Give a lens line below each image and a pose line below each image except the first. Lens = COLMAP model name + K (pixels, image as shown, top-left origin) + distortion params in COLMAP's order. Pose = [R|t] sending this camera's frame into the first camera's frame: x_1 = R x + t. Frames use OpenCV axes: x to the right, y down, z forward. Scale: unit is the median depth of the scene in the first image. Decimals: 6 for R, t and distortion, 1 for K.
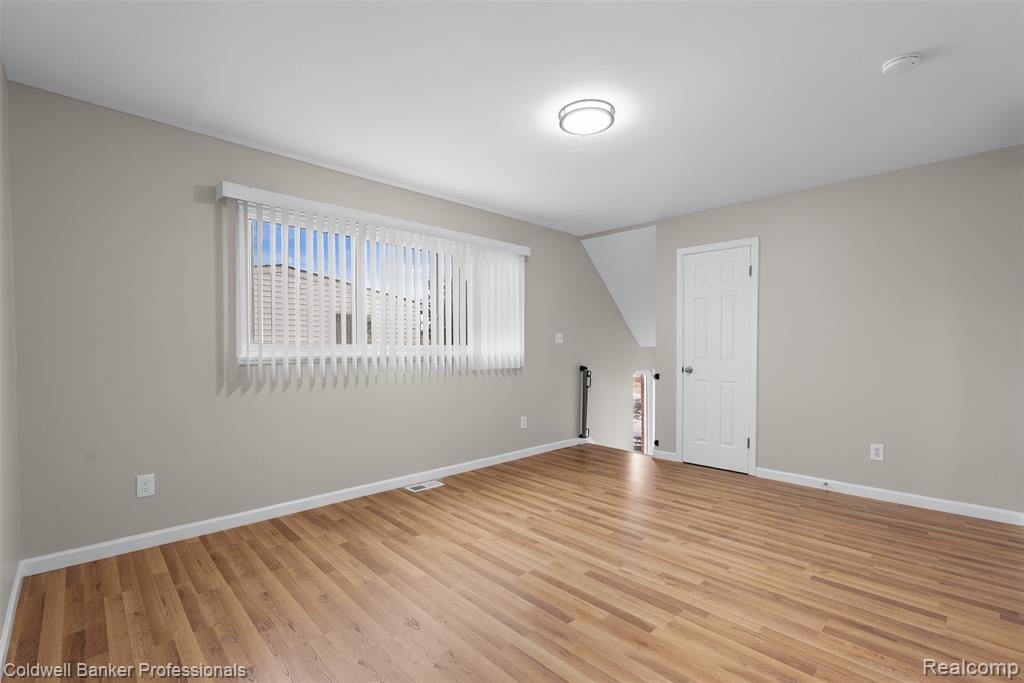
lens RADIAL K [[455.6, 0, 512.0], [0, 455.6, 341.5], [0, 0, 1]] dist [0.000977, 0.000187]
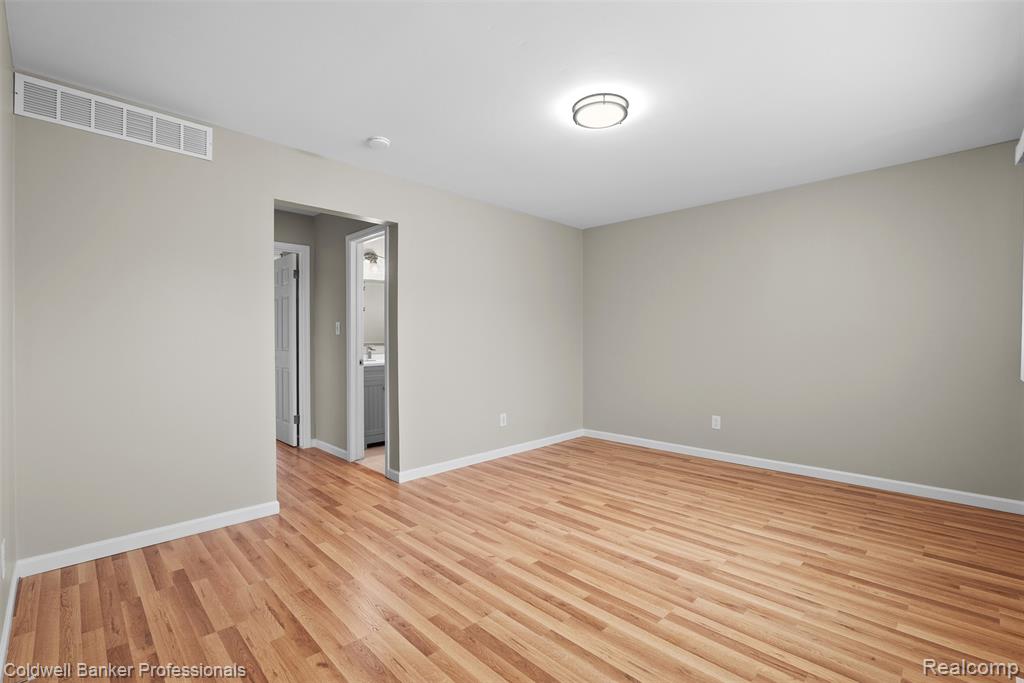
lens RADIAL K [[455.6, 0, 512.0], [0, 455.6, 341.5], [0, 0, 1]] dist [0.000977, 0.000187]
pose [[-0.999908, 0.000556, -0.013522, 0.360649], [0.000643, 0.999979, -0.006404, 0.024568], [0.013519, -0.006412, -0.999888, 1.955669]]
